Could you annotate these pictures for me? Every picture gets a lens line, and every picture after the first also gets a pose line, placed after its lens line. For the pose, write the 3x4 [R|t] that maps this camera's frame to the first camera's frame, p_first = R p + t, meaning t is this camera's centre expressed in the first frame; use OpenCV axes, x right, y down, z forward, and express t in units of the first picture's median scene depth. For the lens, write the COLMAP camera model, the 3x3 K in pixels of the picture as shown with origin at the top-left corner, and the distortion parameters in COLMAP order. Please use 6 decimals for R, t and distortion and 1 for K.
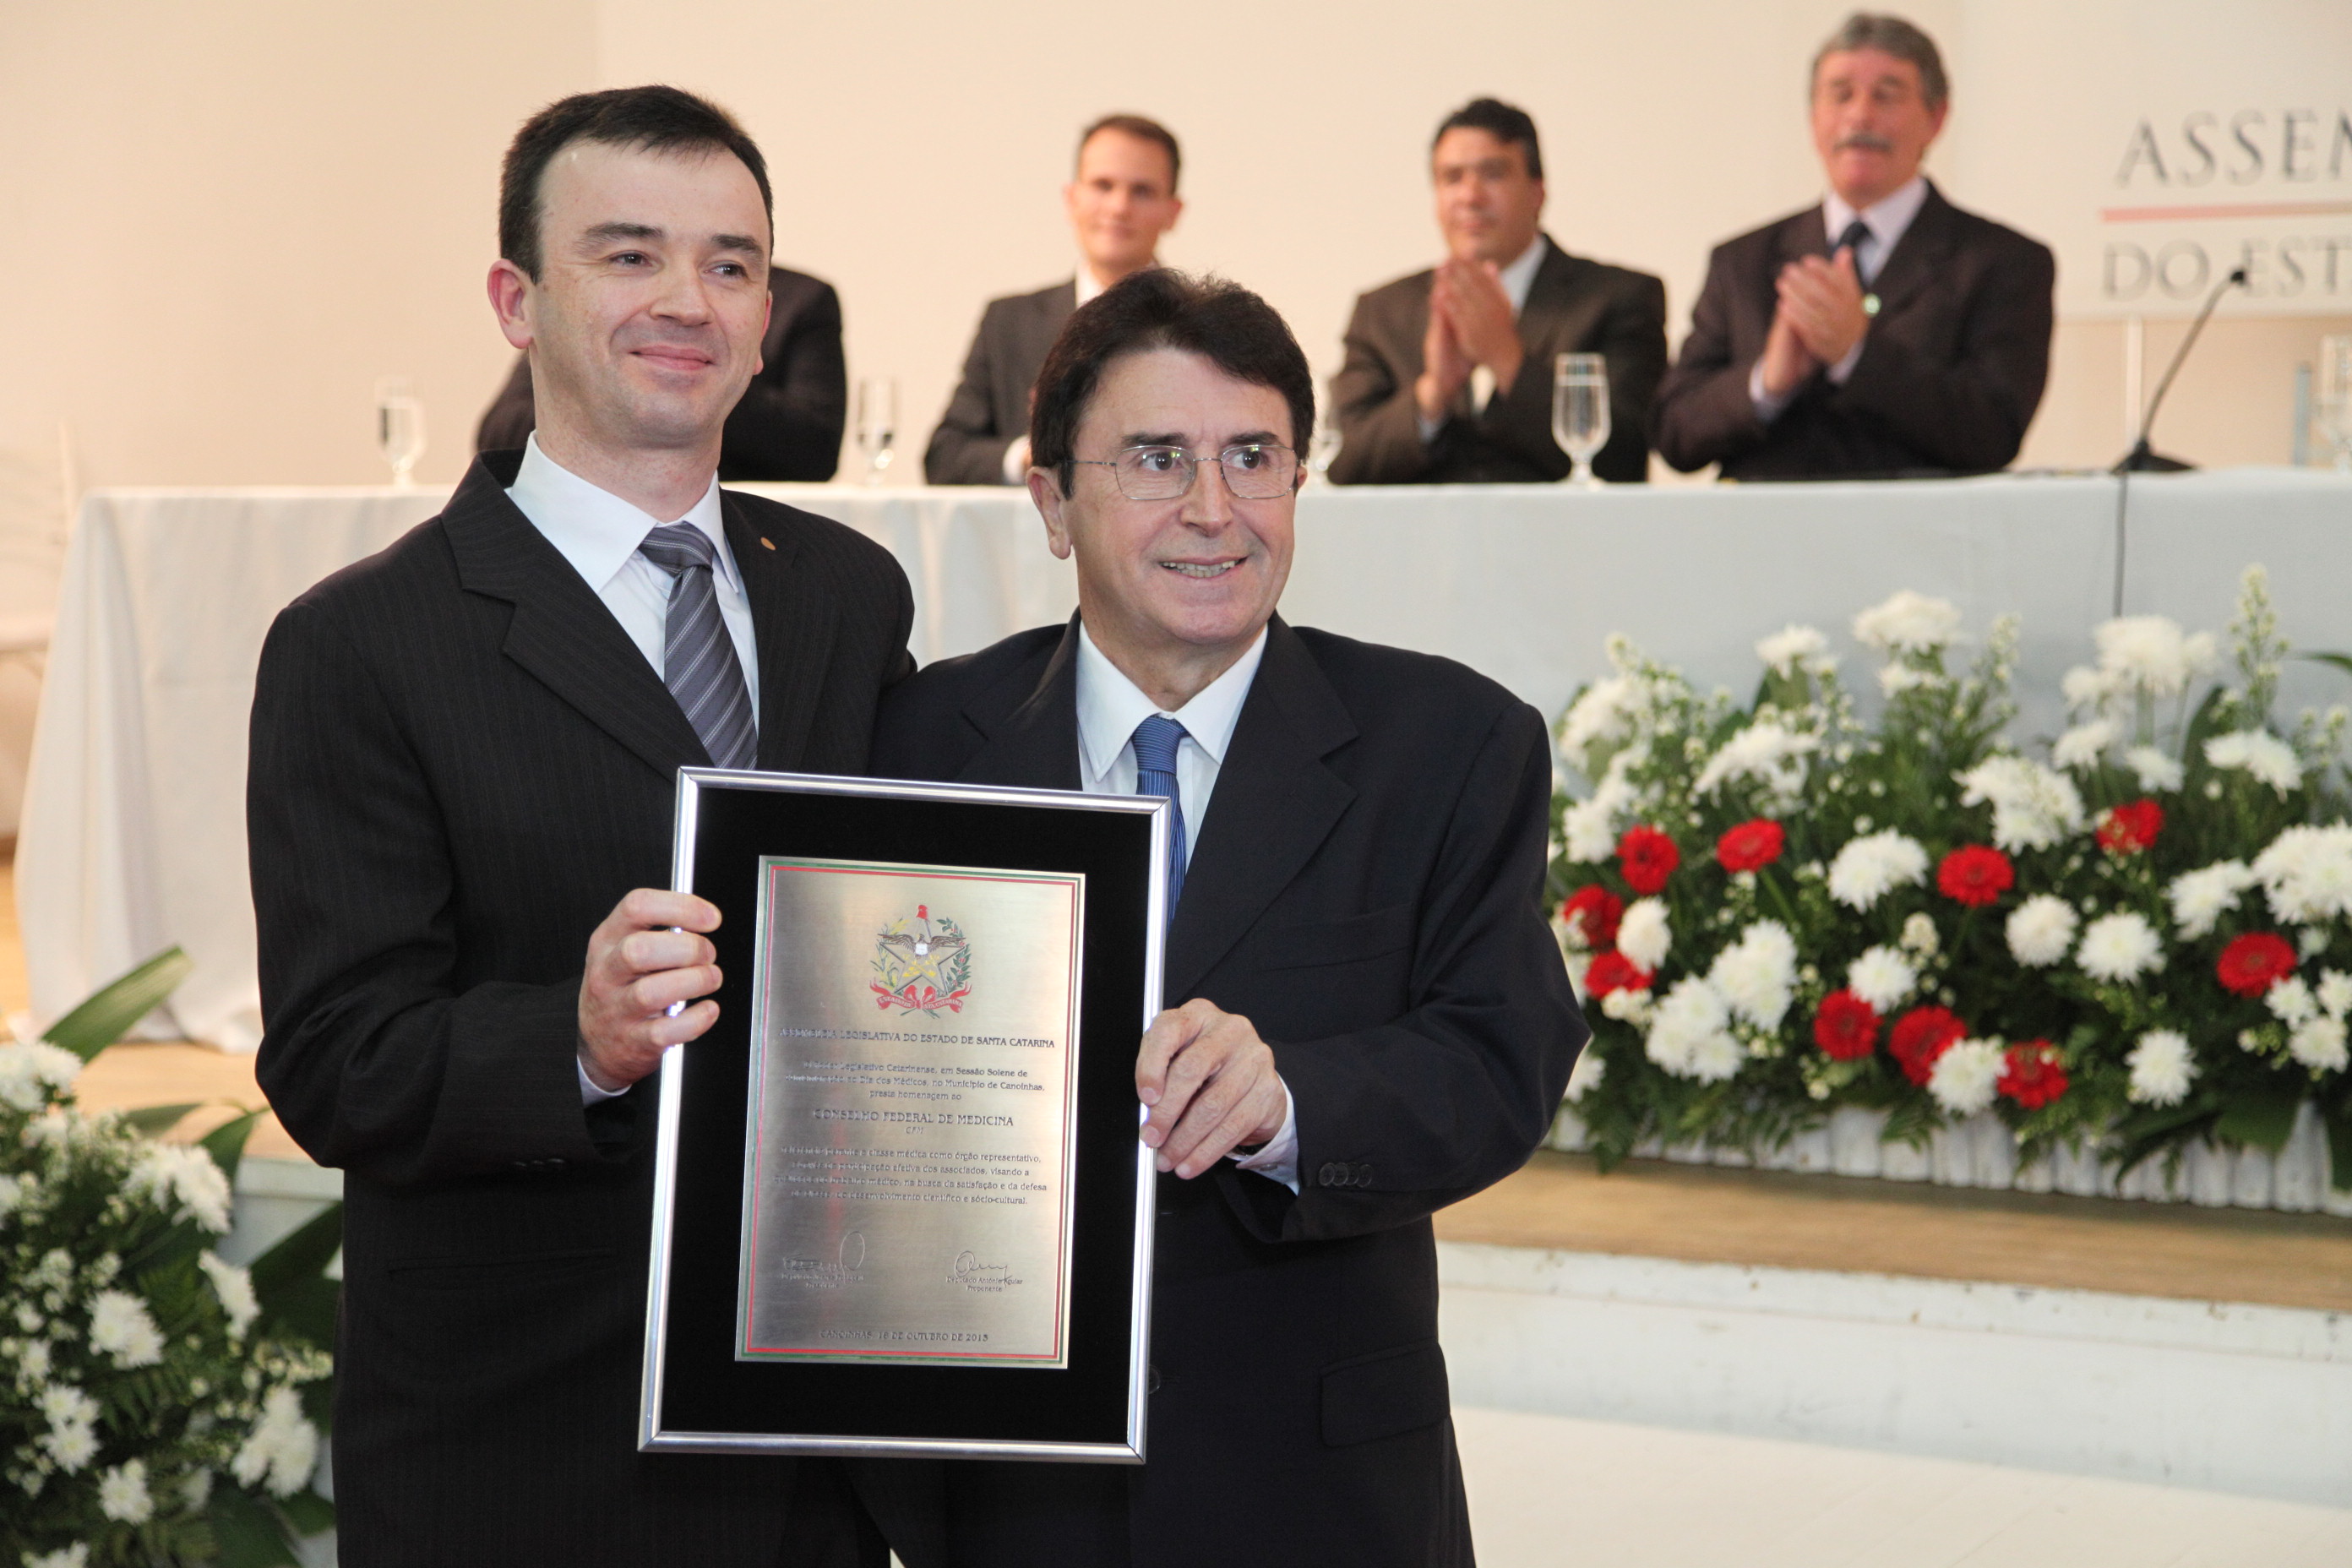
lens RADIAL K [[4522.8, 0, 1176.0], [0, 4522.8, 784.0], [0, 0, 1]] dist [0.383375, -0.182955]
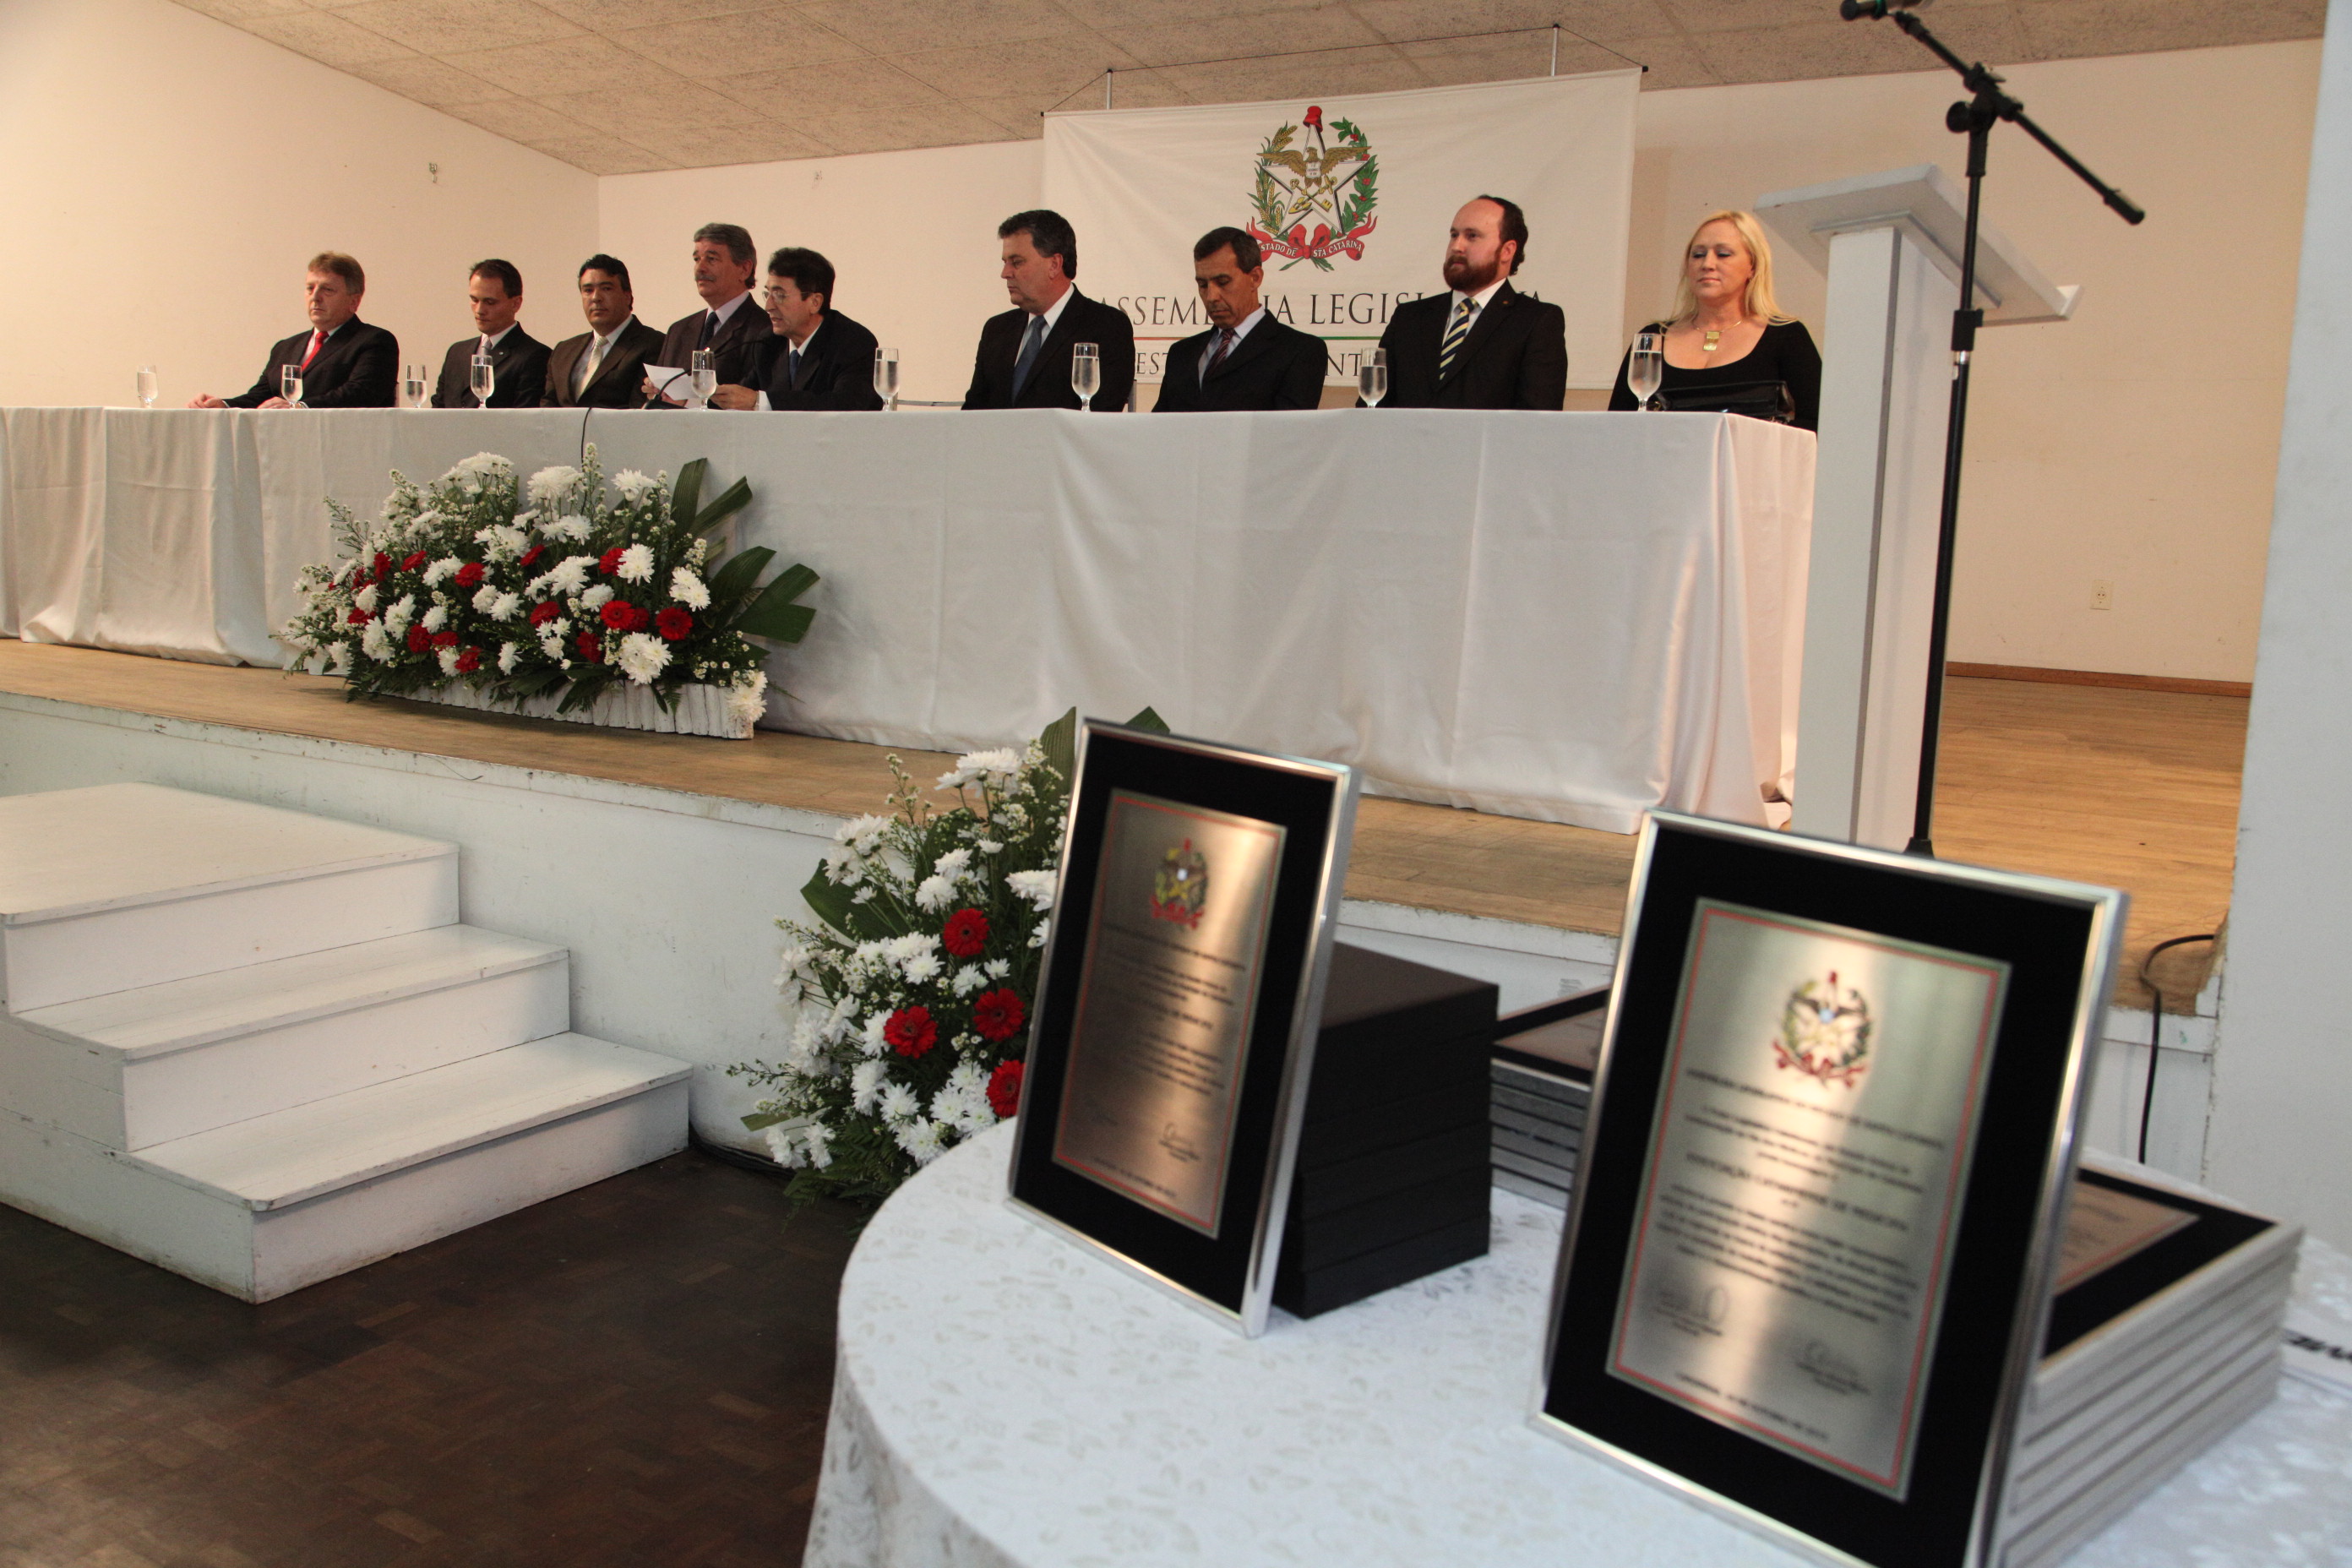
lens RADIAL K [[1874.6, 0, 1224.9], [0, 1874.6, 747.4], [0, 0, 1]] dist [-0.026843, 0.000657]
pose [[0.996701, 0.046927, -0.066216, 0.595506], [-0.042549, 0.996909, 0.066038, 0.027653], [0.069110, -0.063003, 0.995618, 0.094200]]
